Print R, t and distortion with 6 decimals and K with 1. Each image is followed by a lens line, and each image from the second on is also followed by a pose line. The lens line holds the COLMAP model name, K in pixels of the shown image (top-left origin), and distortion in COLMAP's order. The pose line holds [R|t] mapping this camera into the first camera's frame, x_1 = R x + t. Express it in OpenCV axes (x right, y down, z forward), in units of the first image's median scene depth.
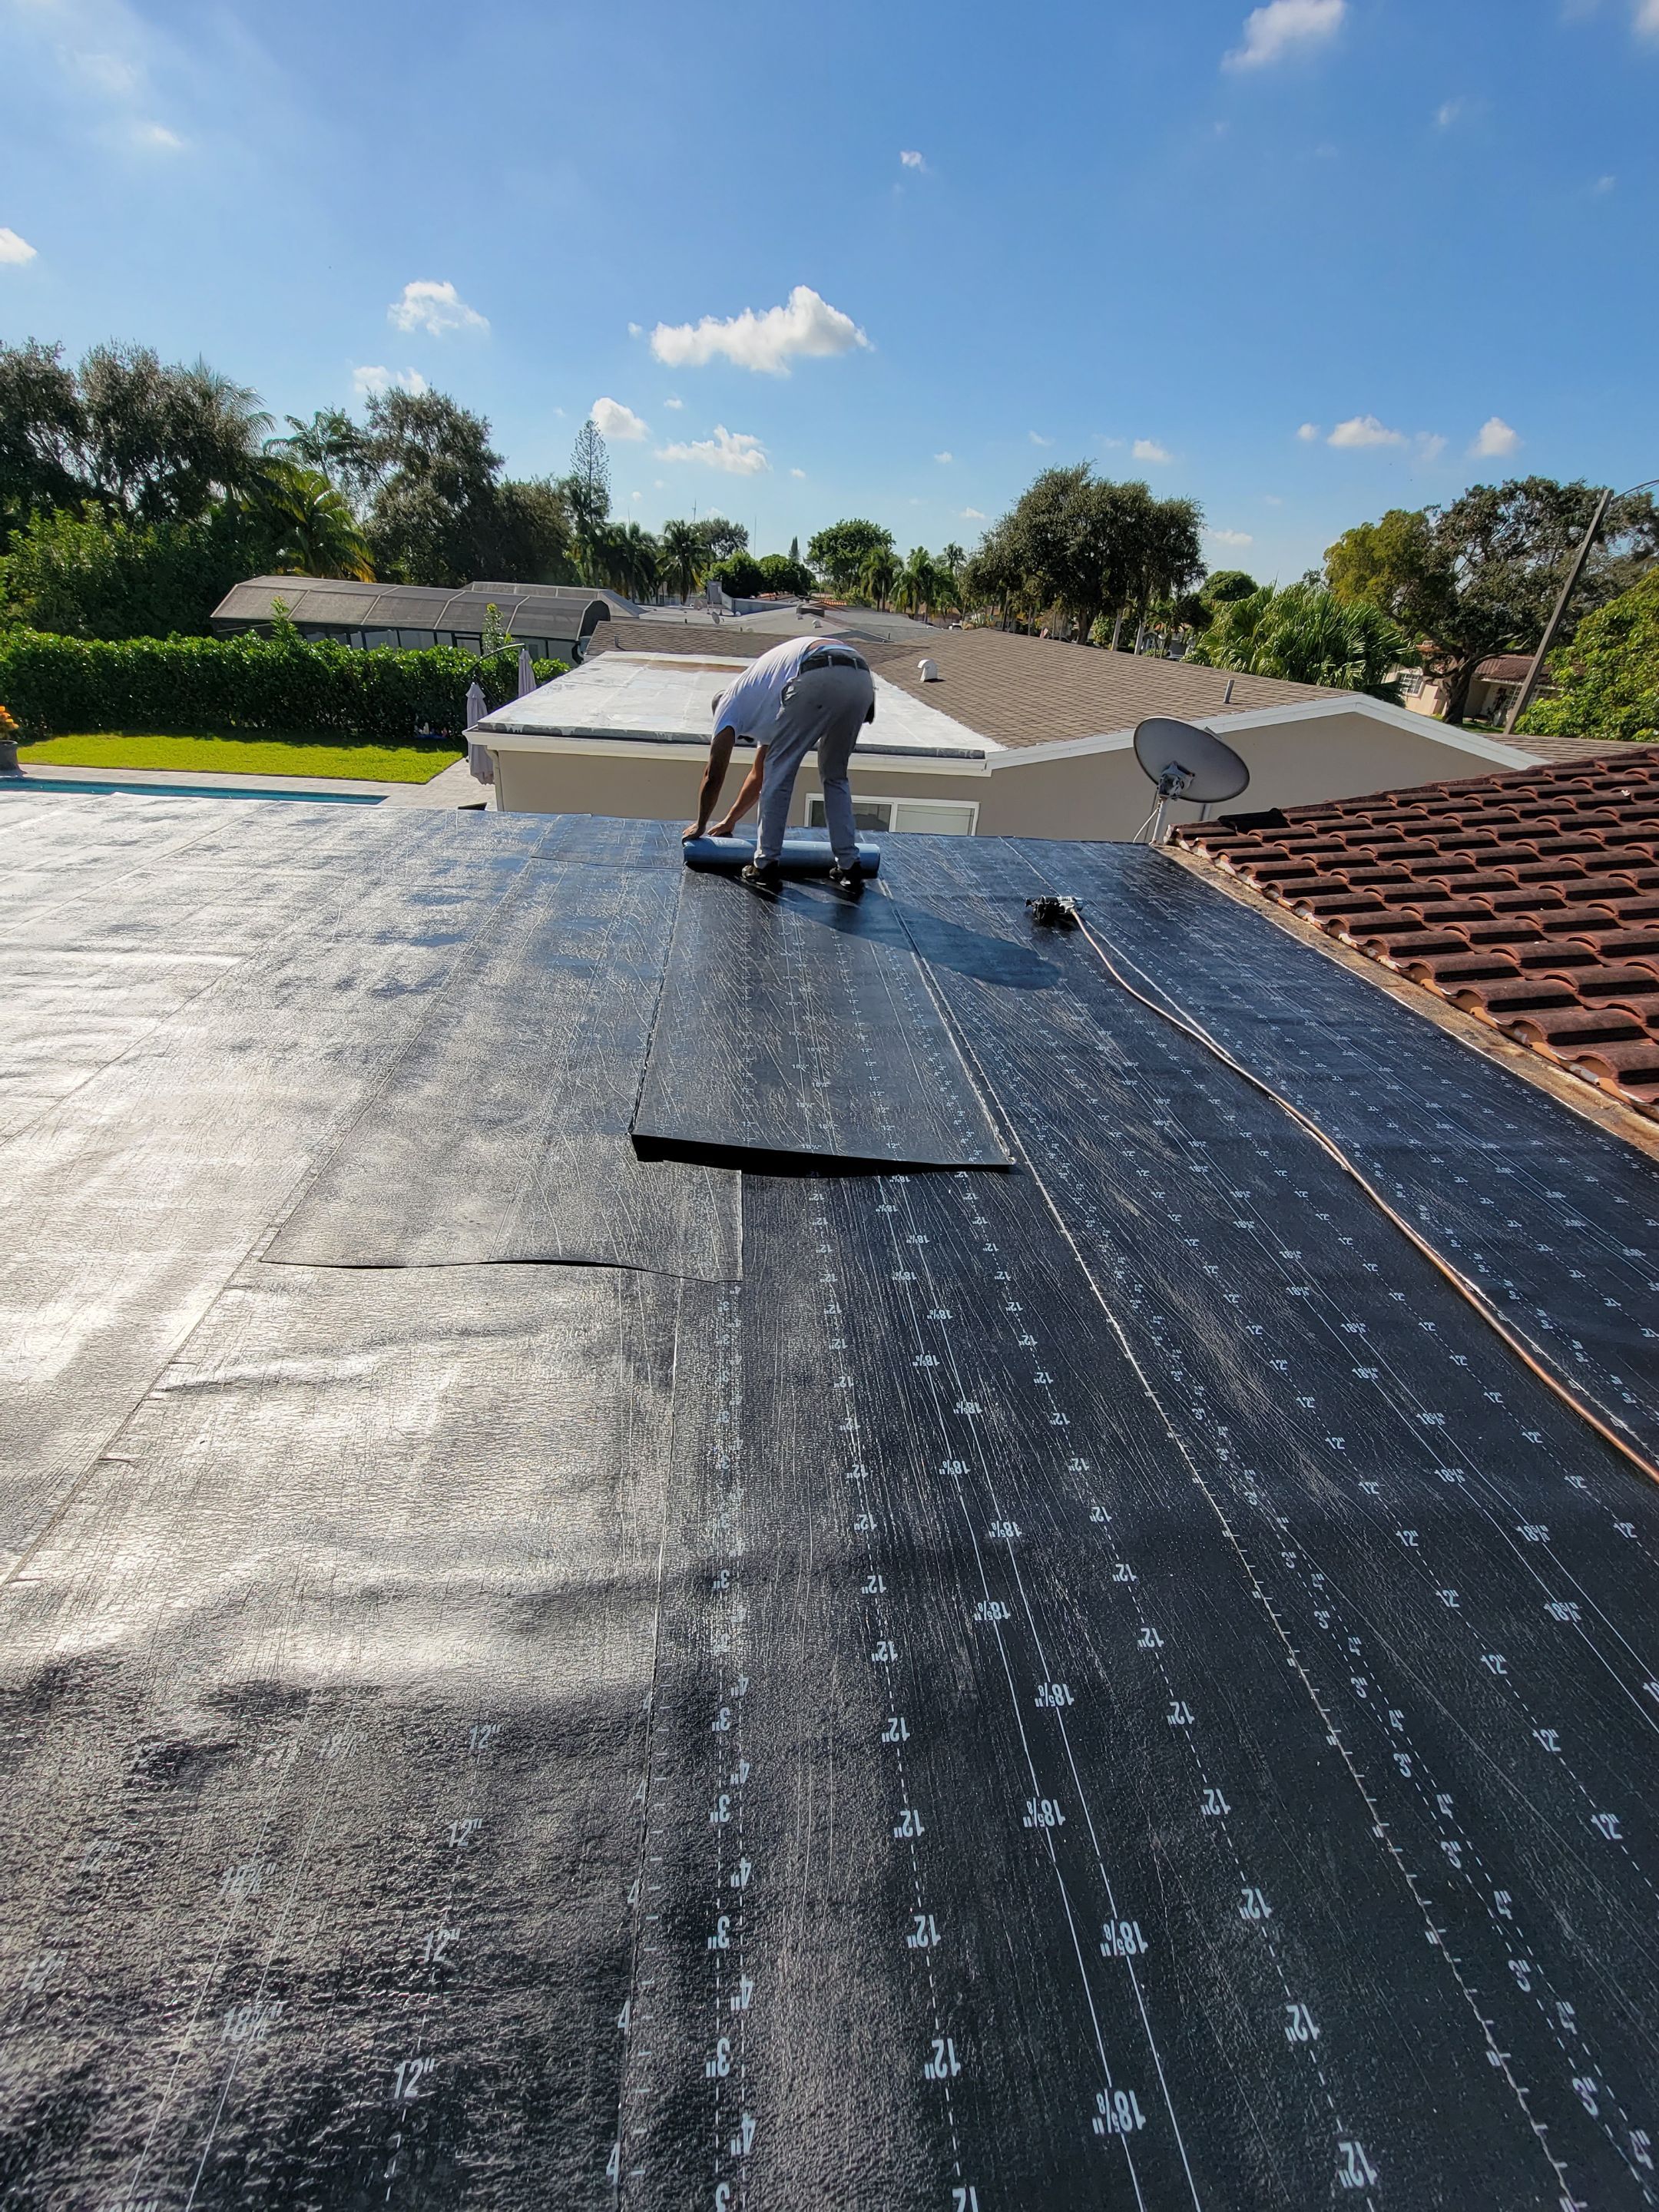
lens RADIAL K [[906.3, 0, 822.9], [0, 906.3, 1099.2], [0, 0, 1]] dist [-0.002563, 0.000307]
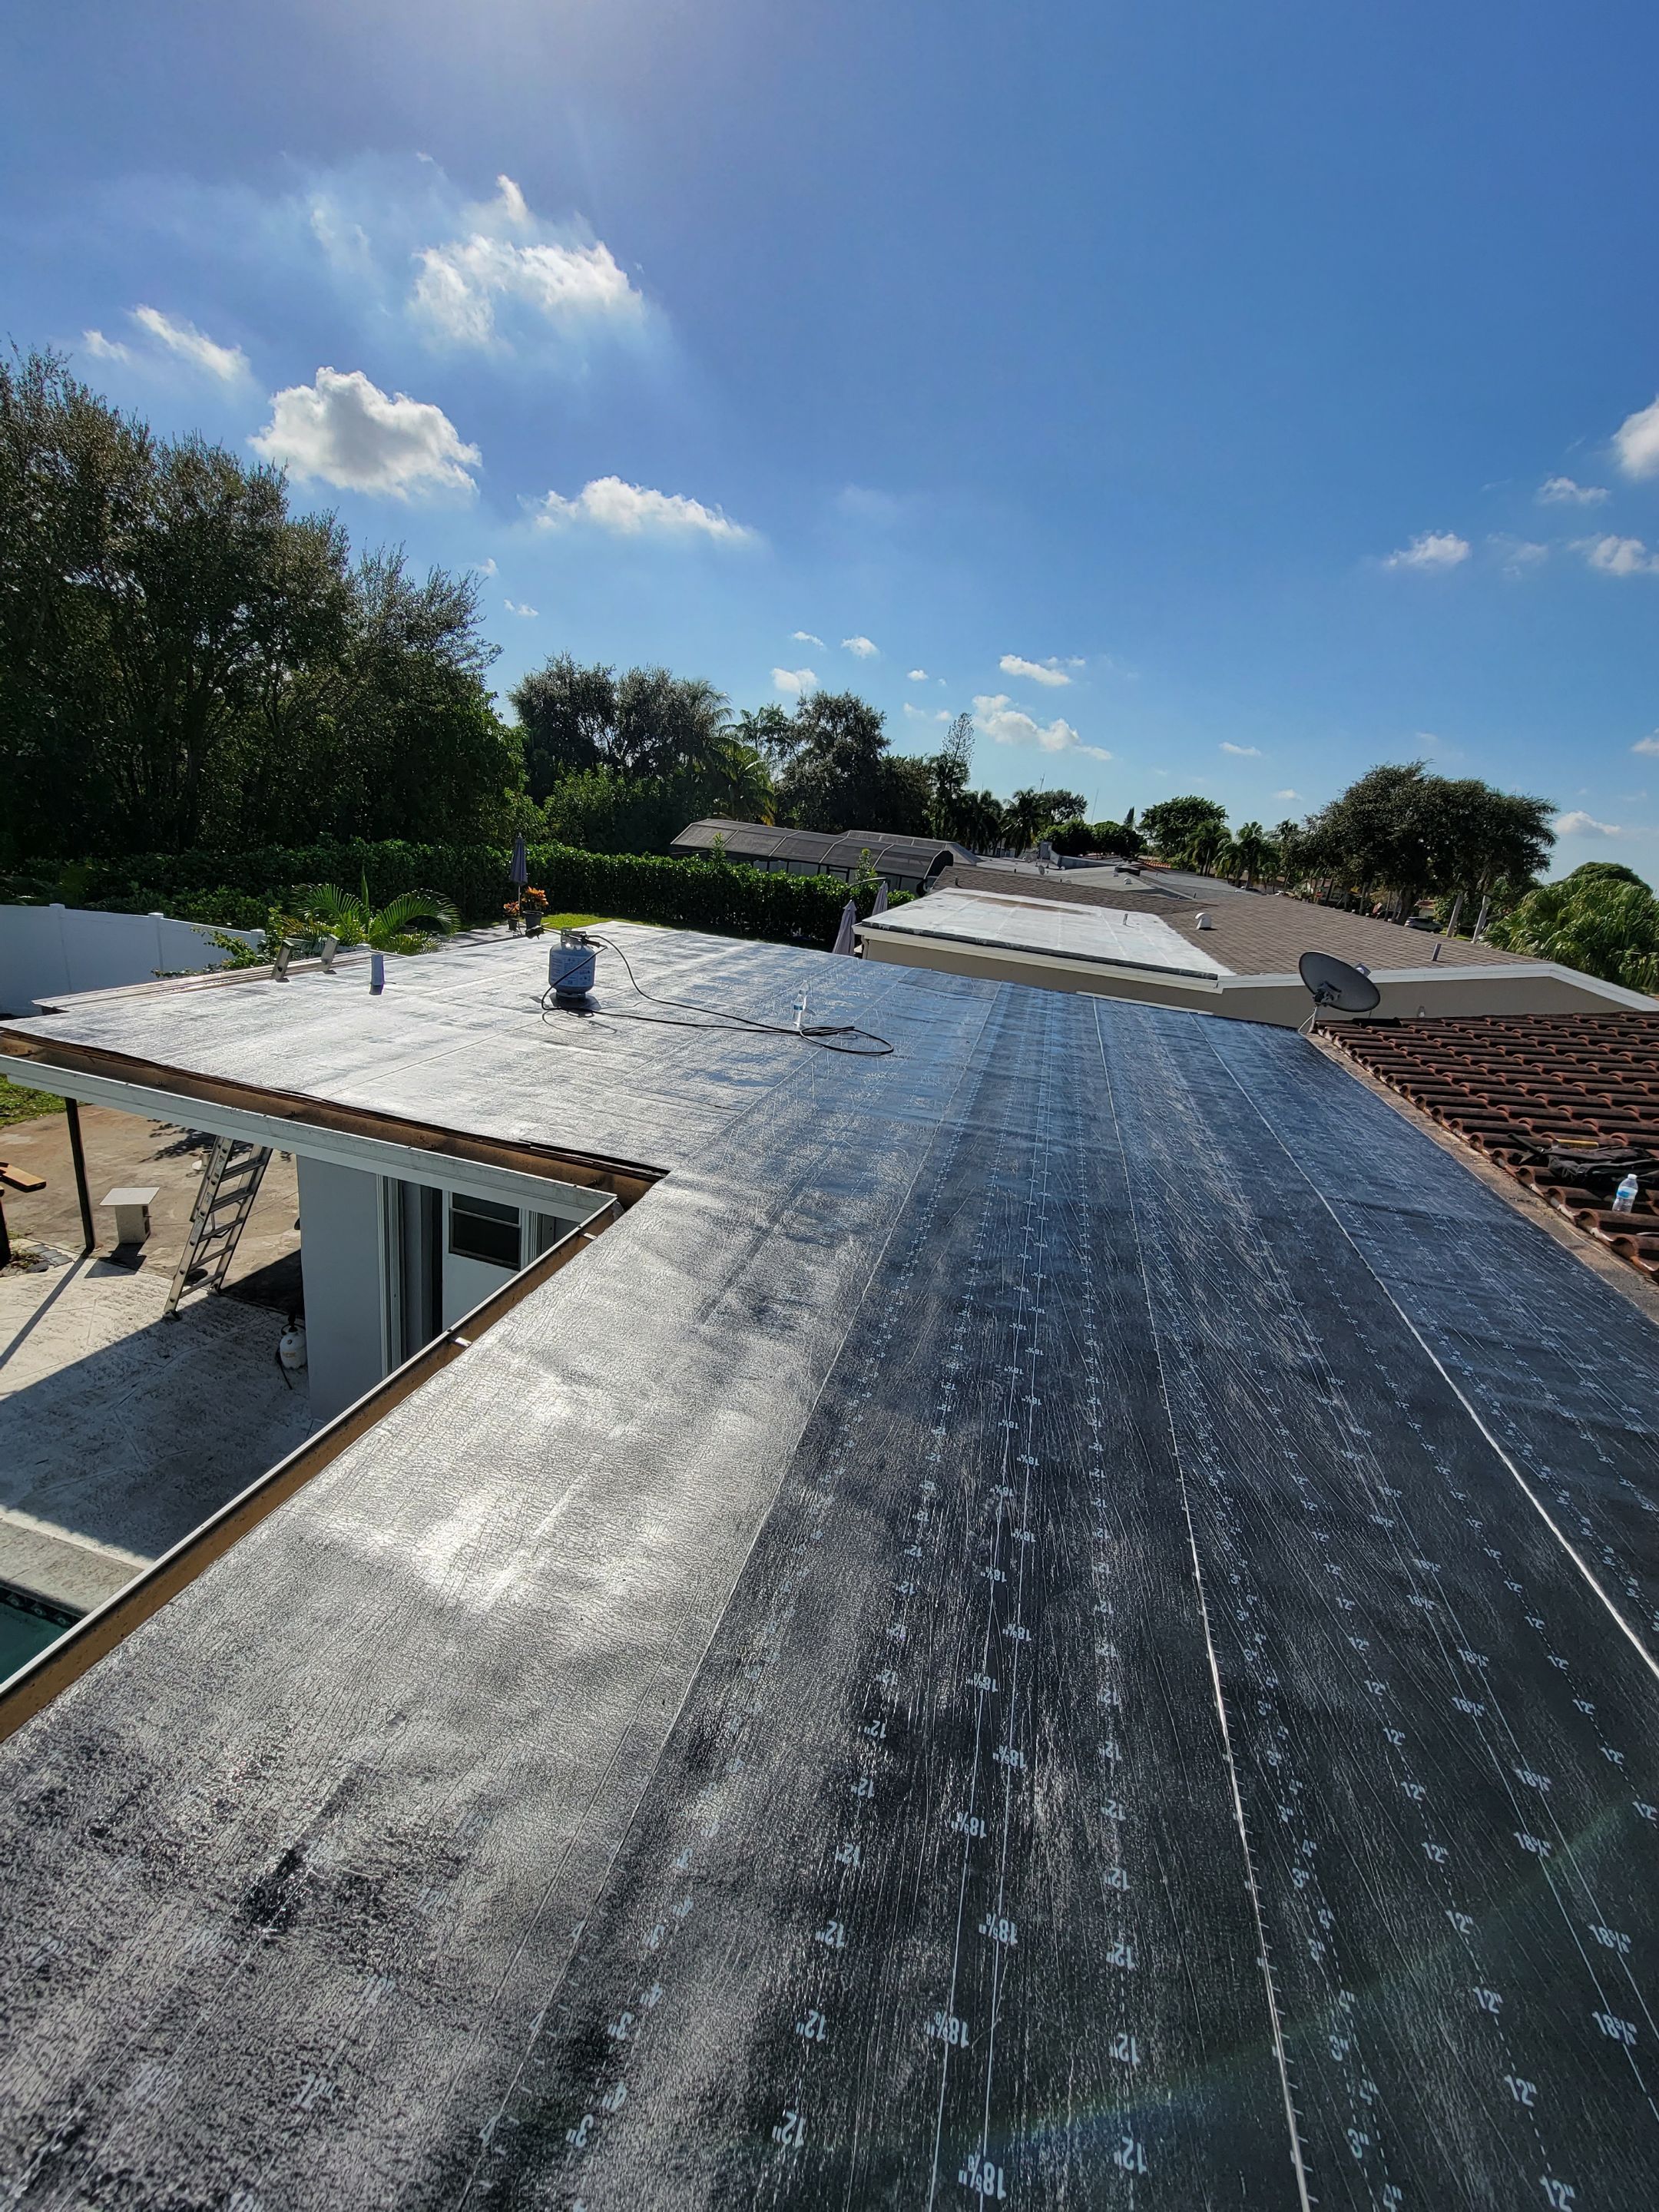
lens RADIAL K [[906.3, 0, 822.9], [0, 906.3, 1099.2], [0, 0, 1]] dist [-0.002563, 0.000307]
pose [[0.940967, 0.146774, -0.305023, 0.013410], [-0.214026, 0.956095, -0.200188, 0.037809], [0.262249, 0.253653, 0.931067, -0.072077]]
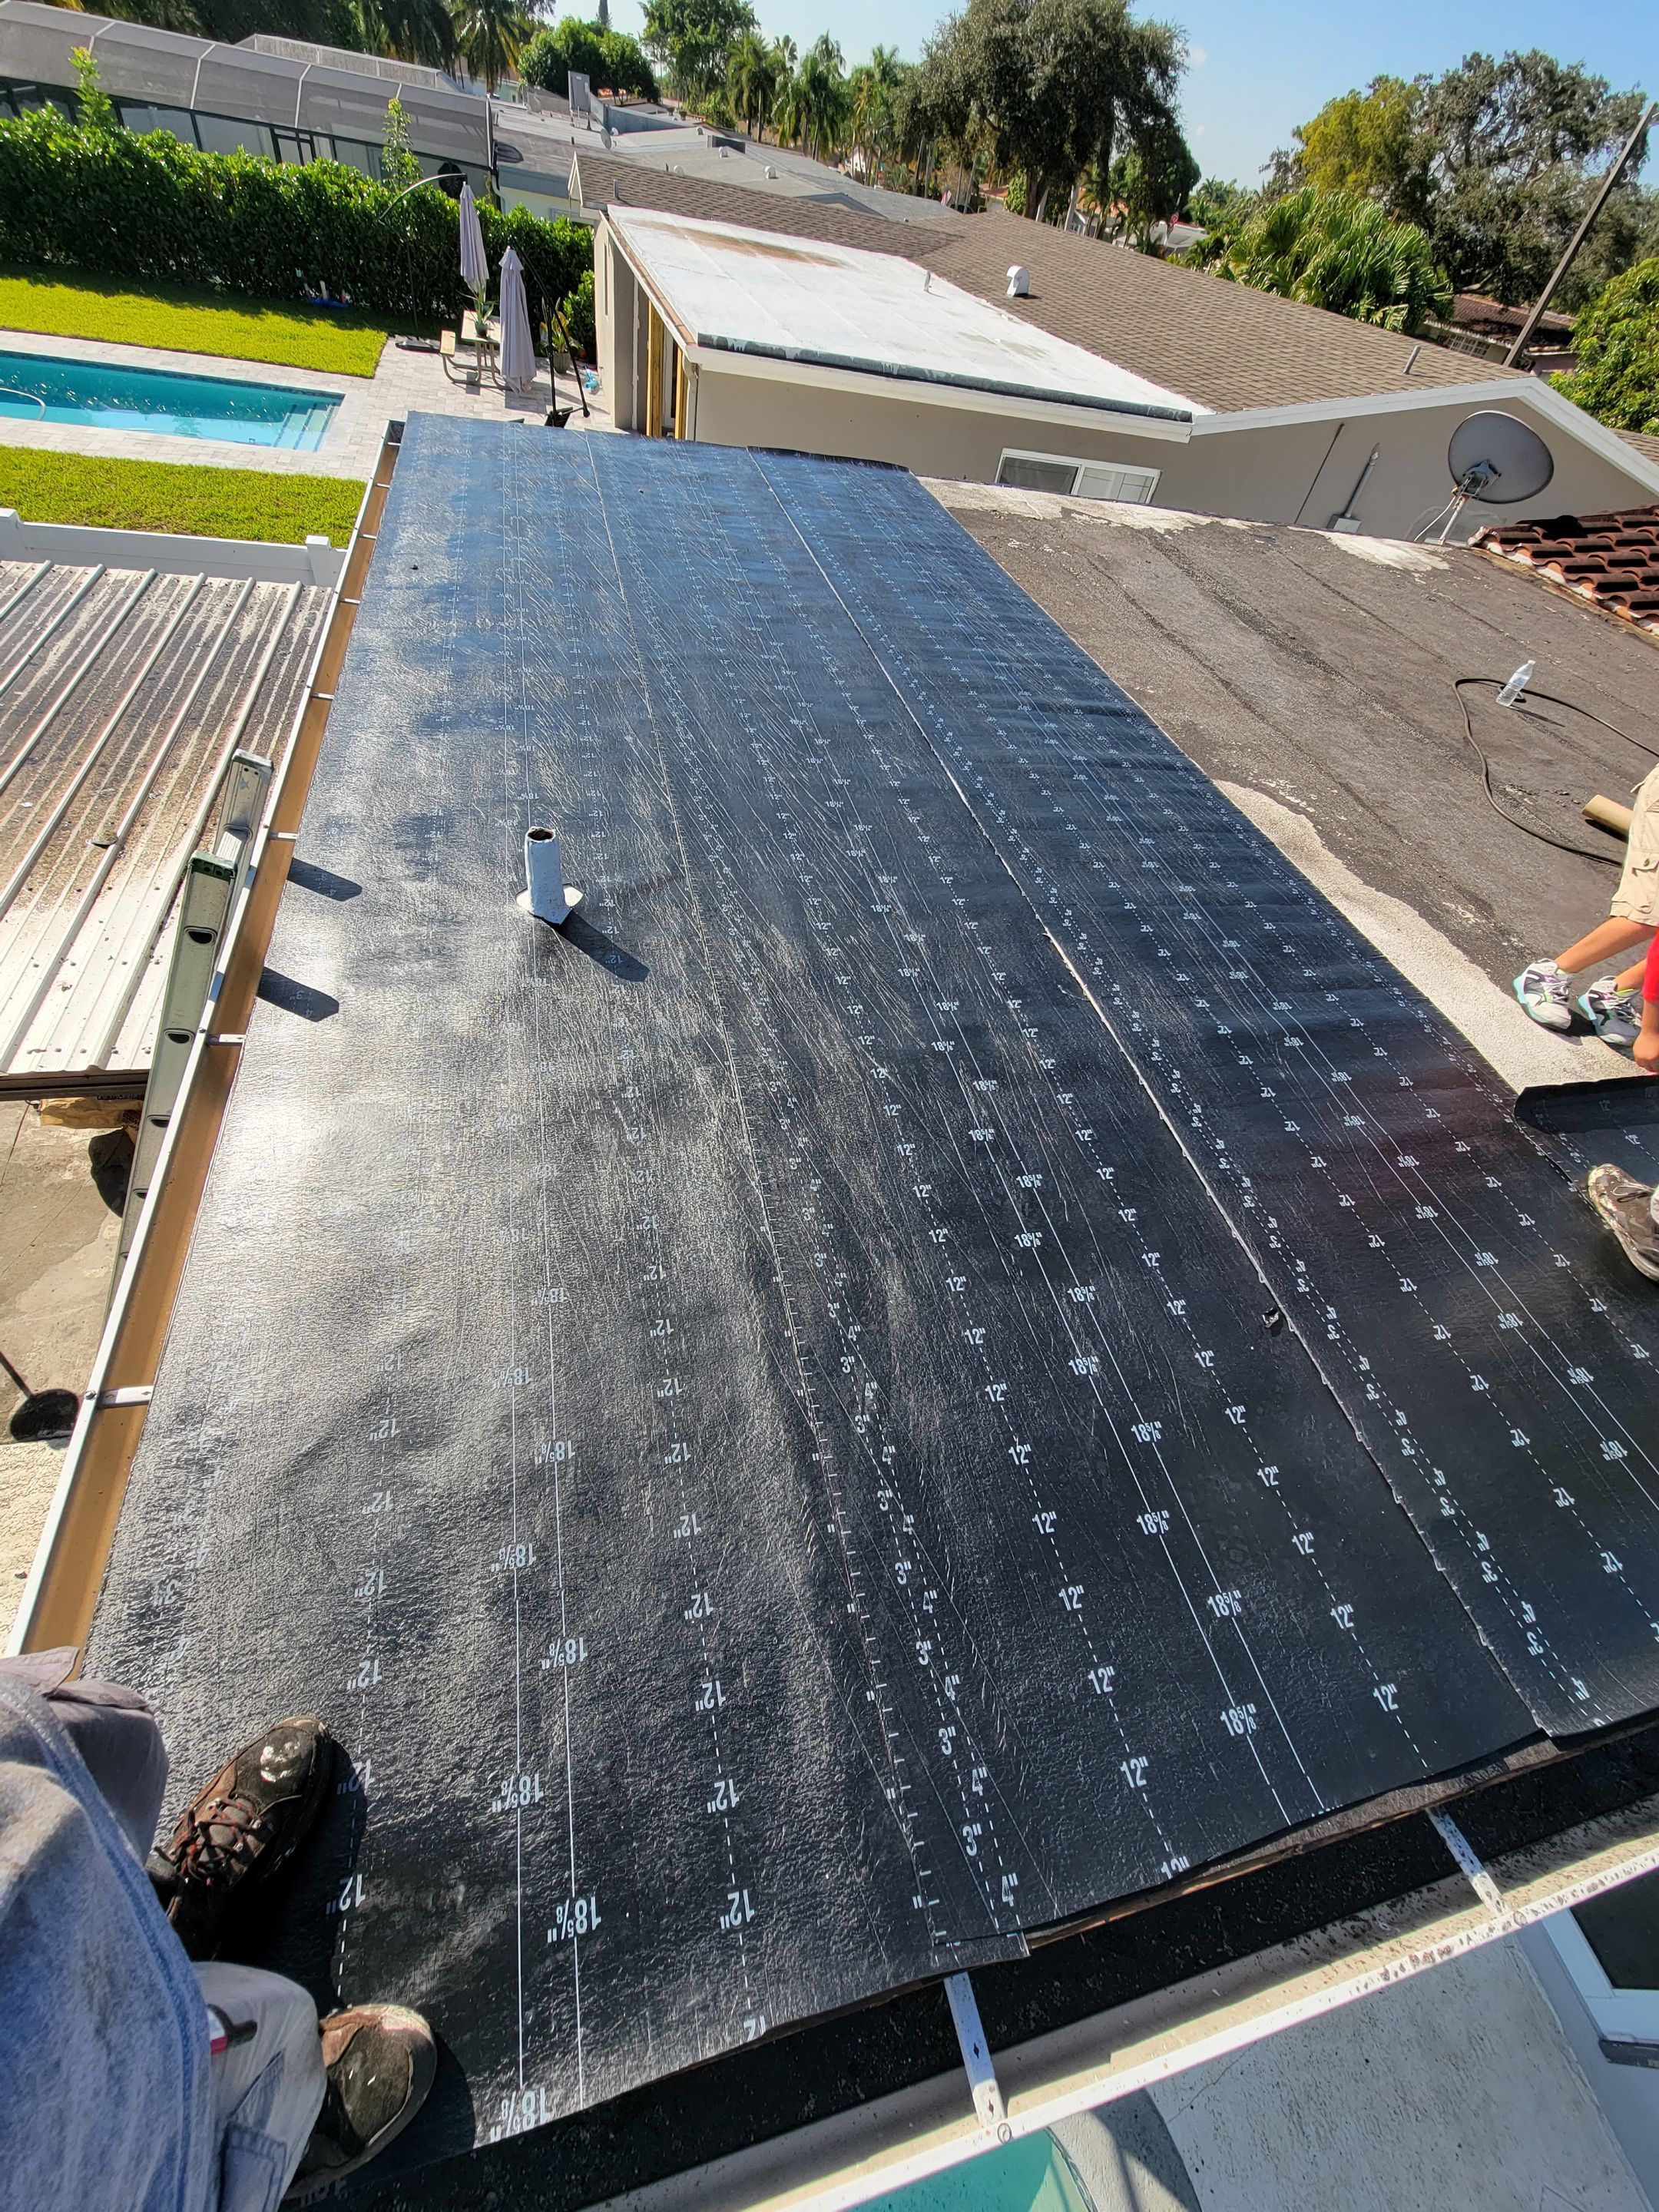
lens RADIAL K [[897.0, 0, 824.2], [0, 897.0, 1098.0], [0, 0, 1]] dist [0.003667, -0.002949]
pose [[0.985686, -0.045760, 0.162263, -0.084495], [-0.008936, 0.946927, 0.321324, 0.002405], [-0.168355, -0.318175, 0.932964, -0.017024]]
